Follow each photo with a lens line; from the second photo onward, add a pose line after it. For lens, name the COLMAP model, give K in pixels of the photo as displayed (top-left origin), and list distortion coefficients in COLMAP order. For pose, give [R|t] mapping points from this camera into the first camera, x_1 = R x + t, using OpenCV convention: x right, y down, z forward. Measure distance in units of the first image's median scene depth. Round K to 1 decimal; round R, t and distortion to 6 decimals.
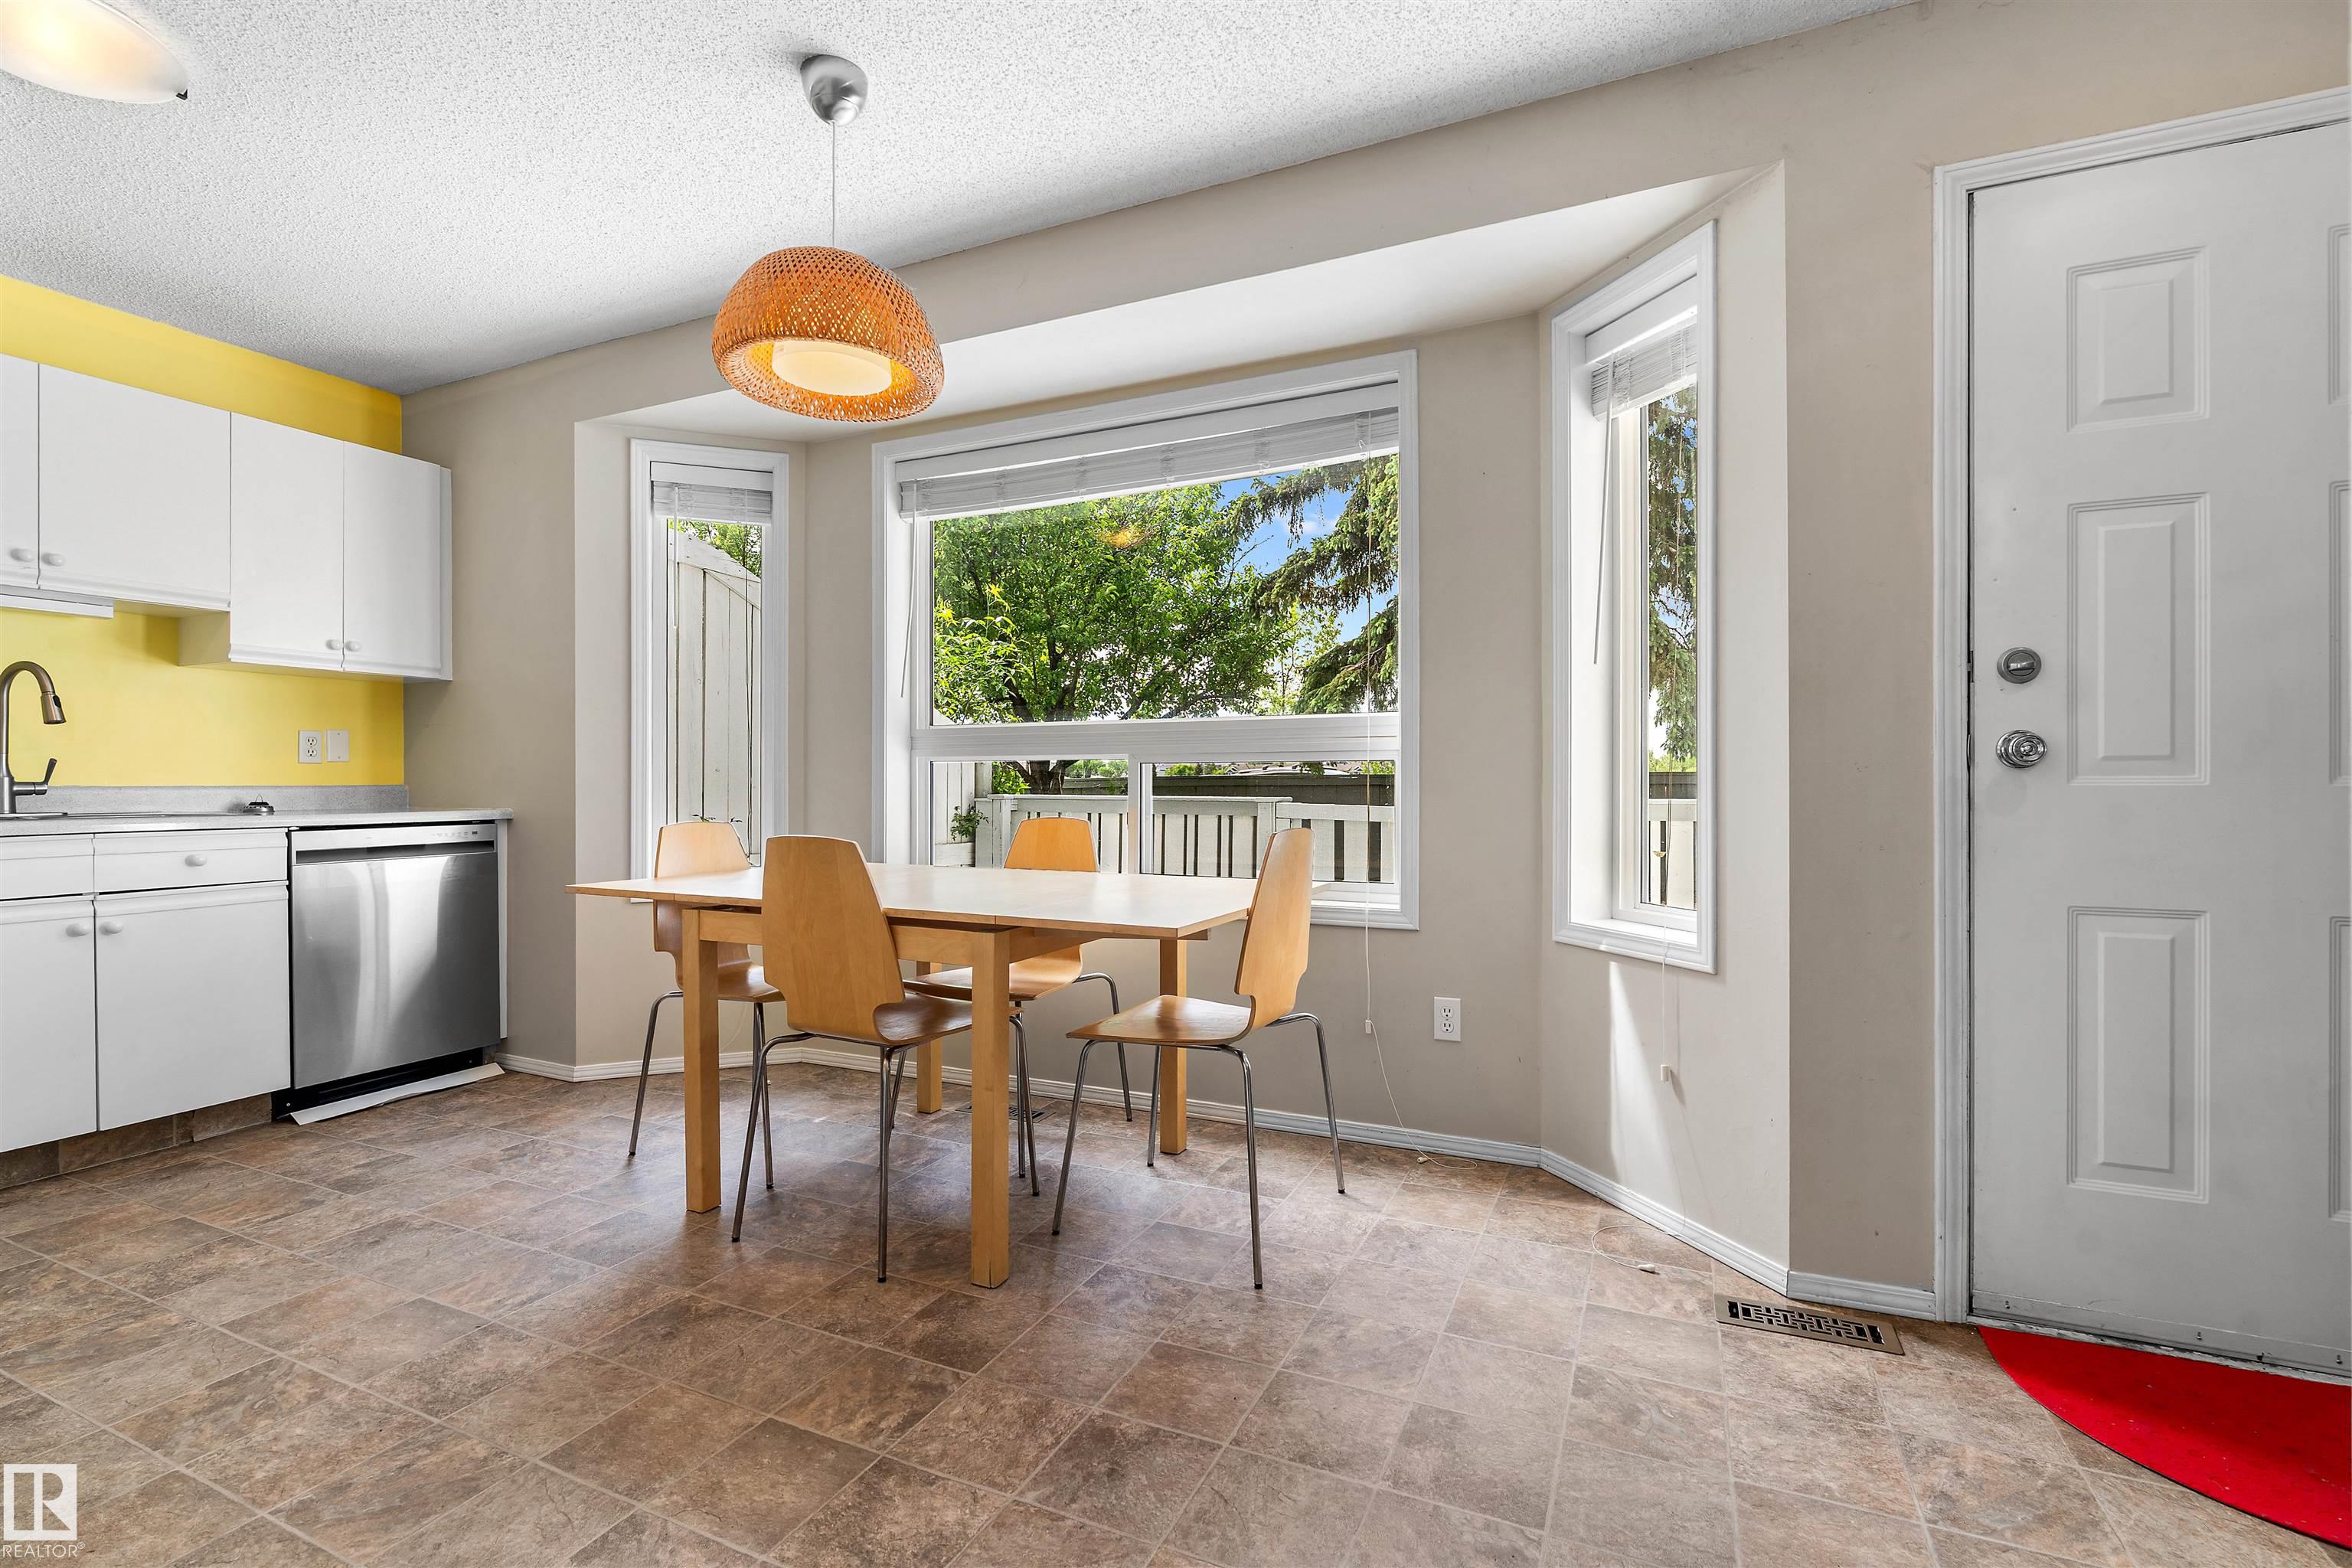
lens RADIAL K [[1054.2, 0, 1184.1], [0, 1054.2, 787.1], [0, 0, 1]] dist [-0.005365, 0.000692]
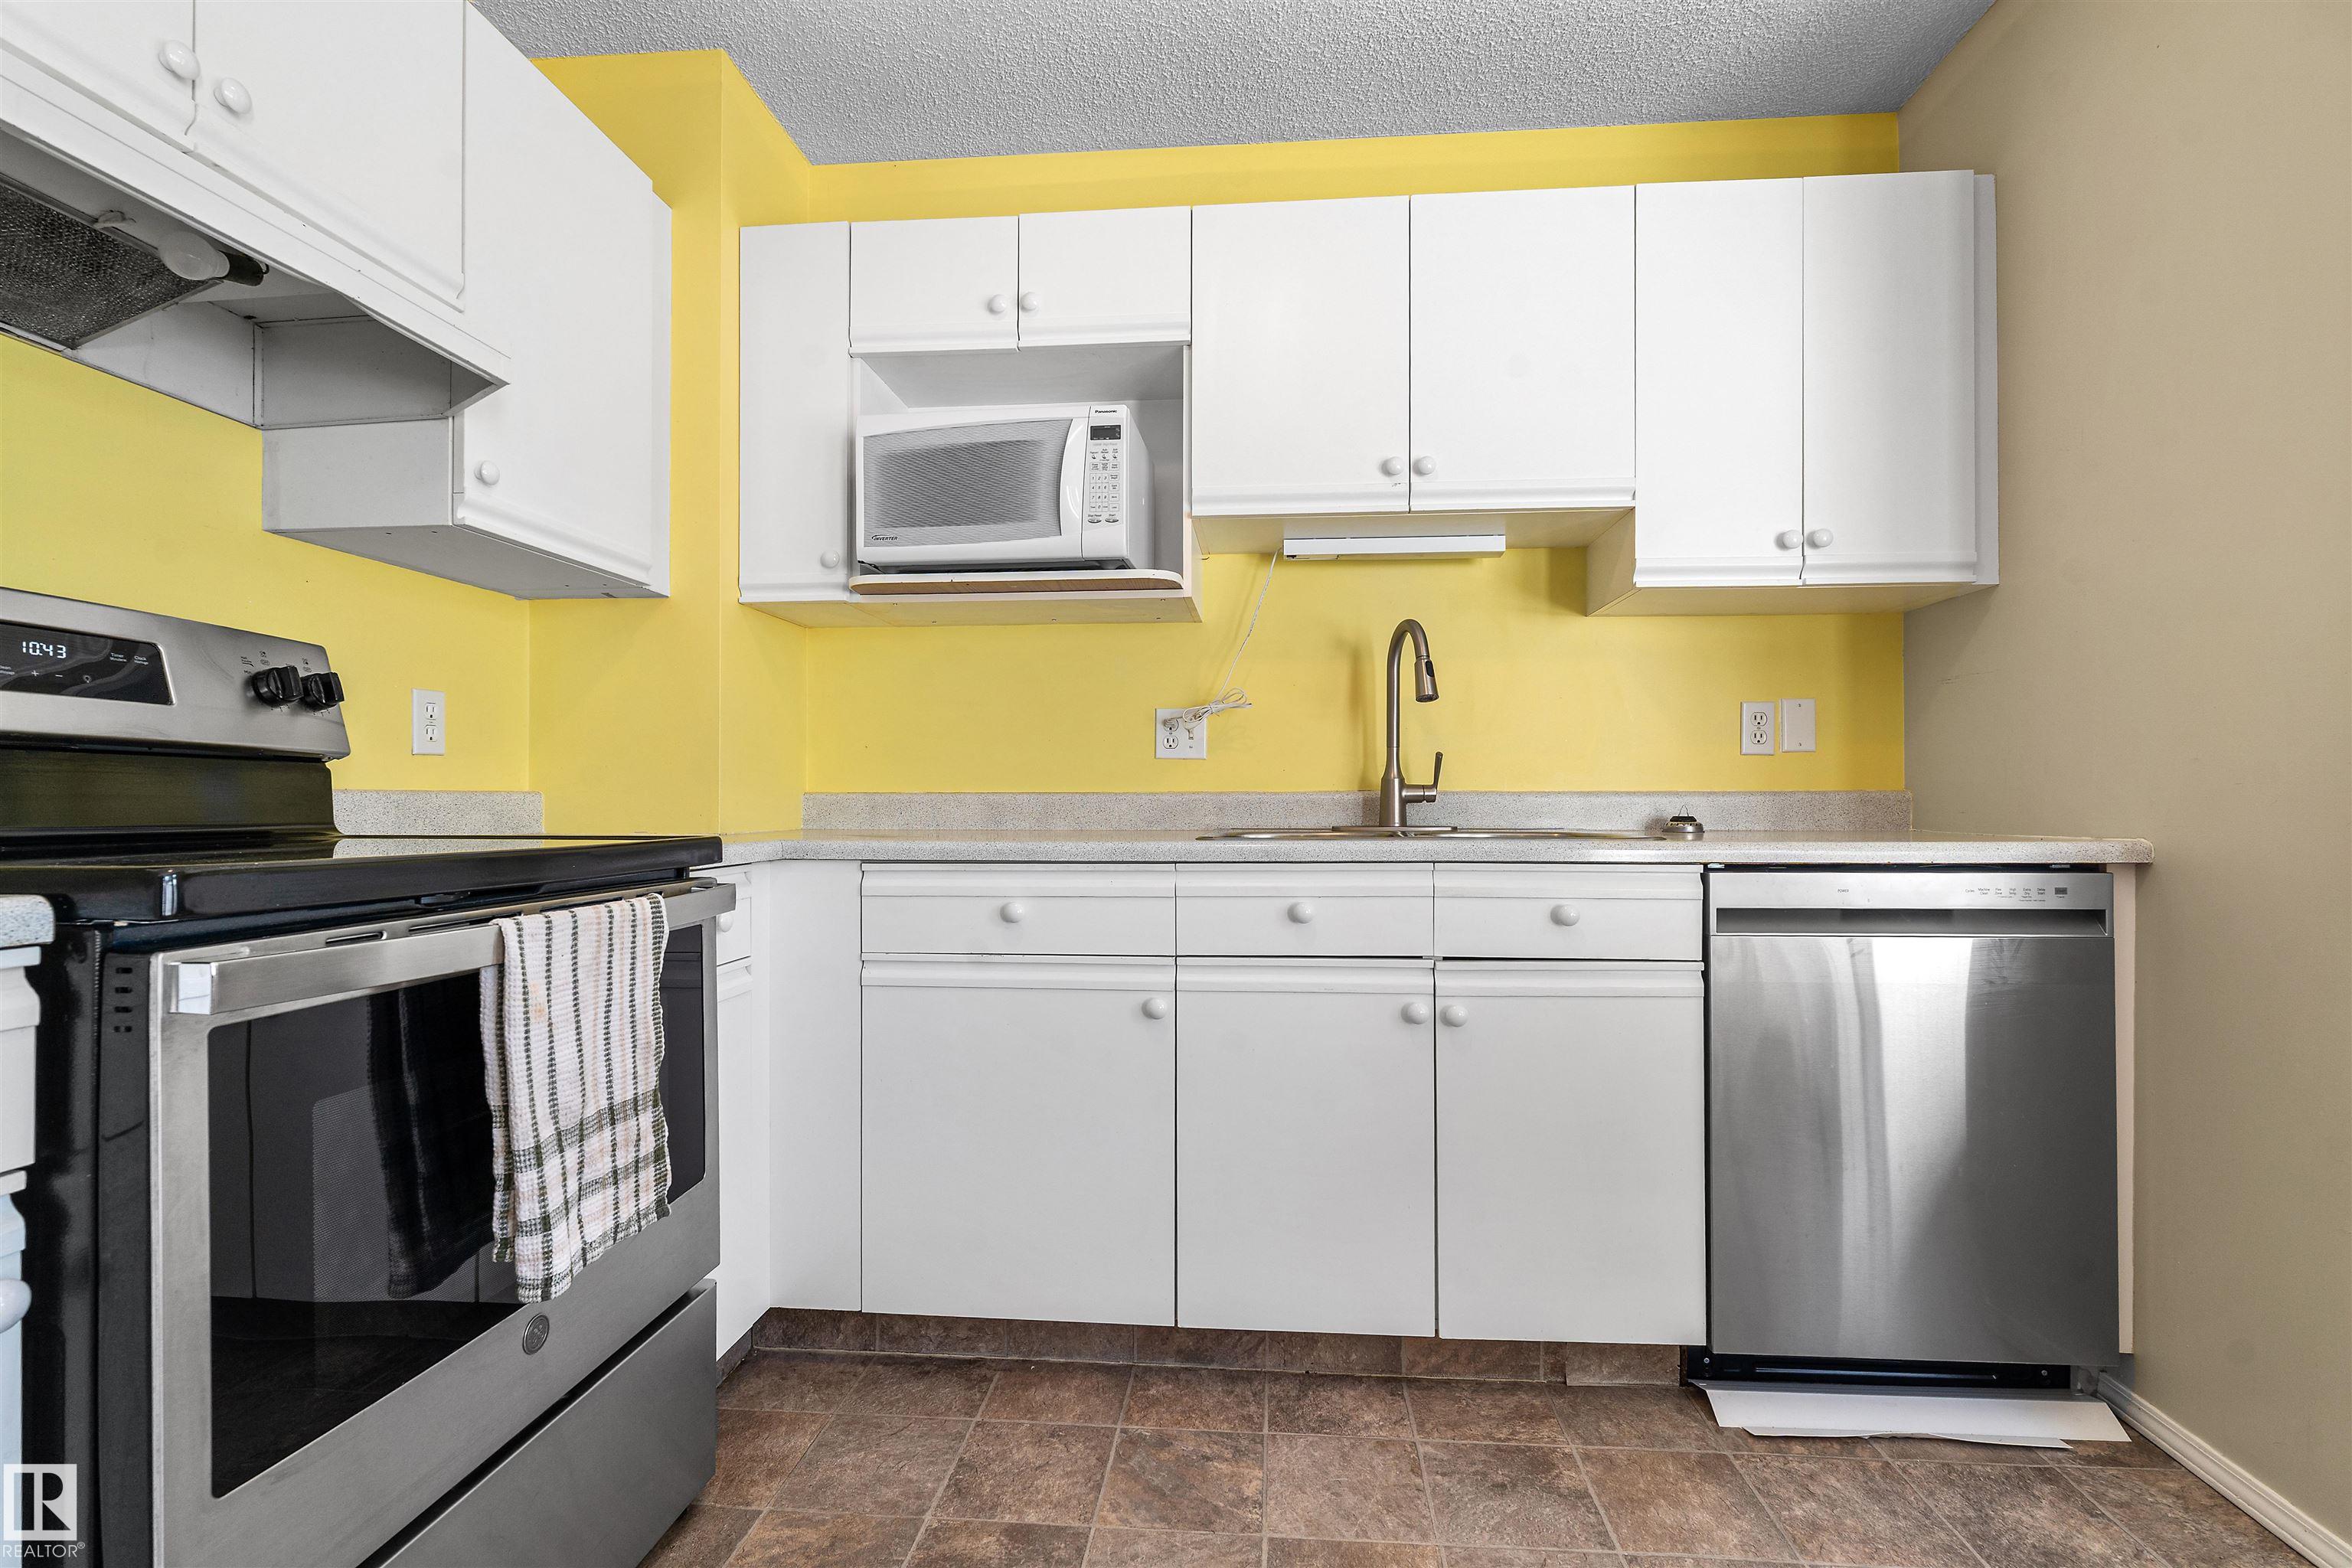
lens RADIAL K [[1052.3, 0, 1186.4], [0, 1052.3, 795.8], [0, 0, 1]] dist [-0.005904, 0.000585]
pose [[0.338356, -0.003495, -0.941012, -0.472528], [-0.004649, 0.999975, -0.005385, 0.008015], [0.941007, 0.006197, 0.338331, 0.616263]]
